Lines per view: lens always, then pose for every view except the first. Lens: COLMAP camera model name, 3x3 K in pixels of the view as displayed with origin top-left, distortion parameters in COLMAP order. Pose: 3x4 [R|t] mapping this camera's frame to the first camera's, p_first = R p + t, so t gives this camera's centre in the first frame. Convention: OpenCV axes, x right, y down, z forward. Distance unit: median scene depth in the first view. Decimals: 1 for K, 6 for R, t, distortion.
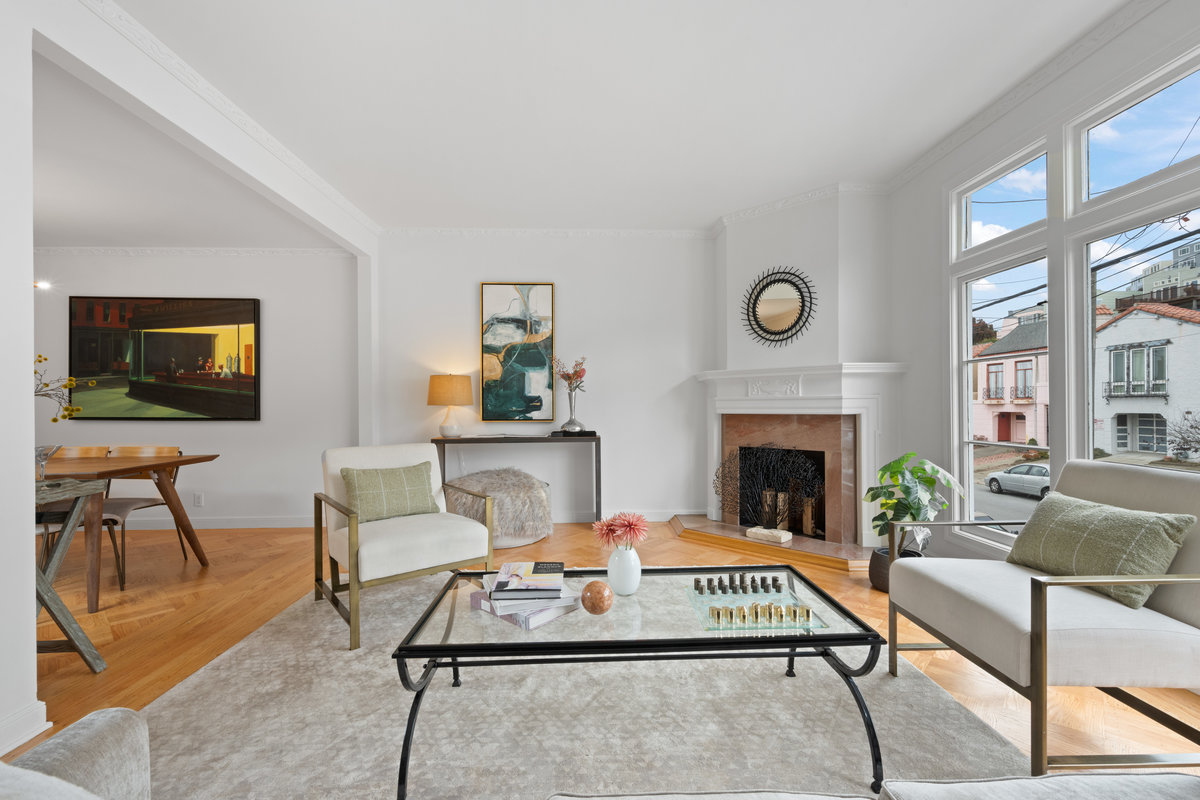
lens RADIAL K [[513.7, 0, 603.2], [0, 513.7, 406.3], [0, 0, 1]] dist [0.001464, 0.000122]
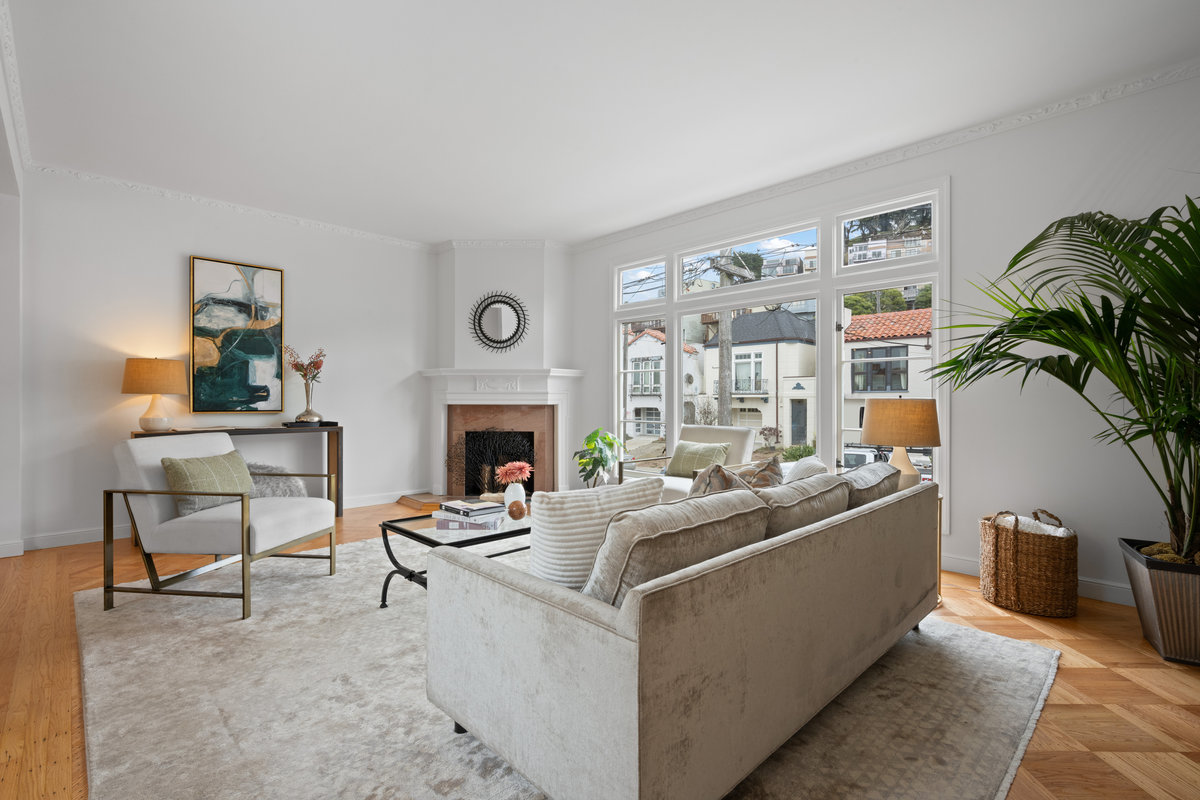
lens RADIAL K [[548.4, 0, 600.0], [0, 548.4, 400.0], [0, 0, 1]] dist [0.000801, 0.000225]
pose [[0.743614, 0.008044, 0.668561, -0.345281], [-0.006825, 0.999967, -0.004441, 0.006769], [-0.668574, -0.001261, 0.743644, -0.172920]]
